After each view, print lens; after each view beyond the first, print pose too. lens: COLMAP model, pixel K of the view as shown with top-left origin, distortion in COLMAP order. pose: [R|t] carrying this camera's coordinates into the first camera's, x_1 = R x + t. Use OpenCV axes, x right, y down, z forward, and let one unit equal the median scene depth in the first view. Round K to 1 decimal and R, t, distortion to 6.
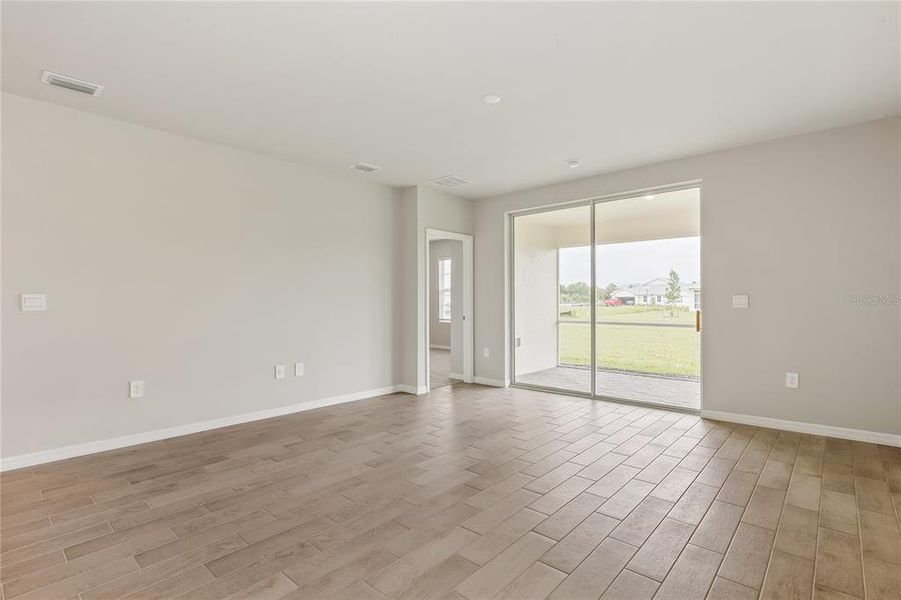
lens RADIAL K [[429.0, 0, 452.2], [0, 429.0, 309.6], [0, 0, 1]] dist [-0.012908, 0.003605]
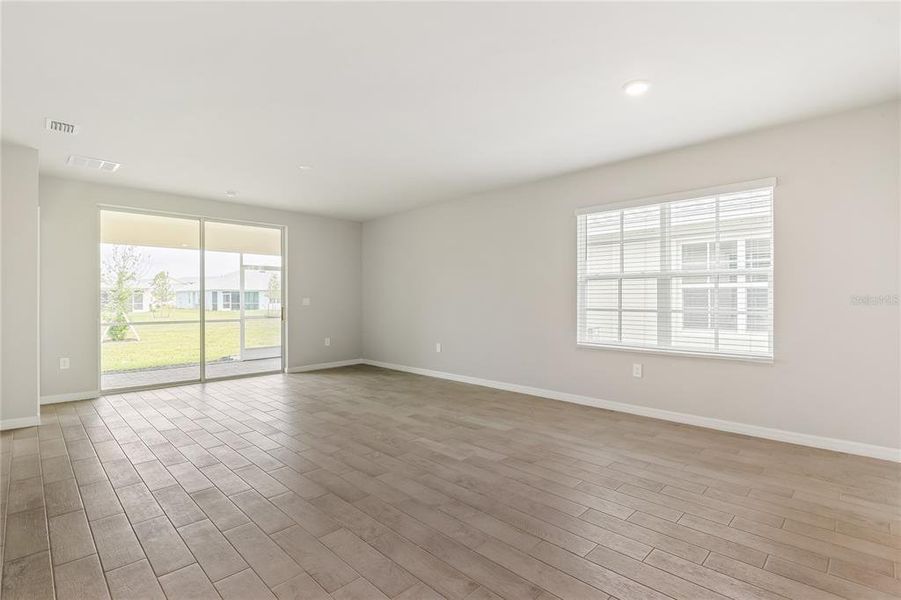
lens RADIAL K [[429.0, 0, 452.4], [0, 429.0, 296.7], [0, 0, 1]] dist [-0.012908, 0.003605]
pose [[0.041297, 0.013237, 0.999059, -0.970377], [0.020193, 0.999697, -0.014080, -0.000912], [-0.998943, 0.020756, 0.041017, 0.295835]]
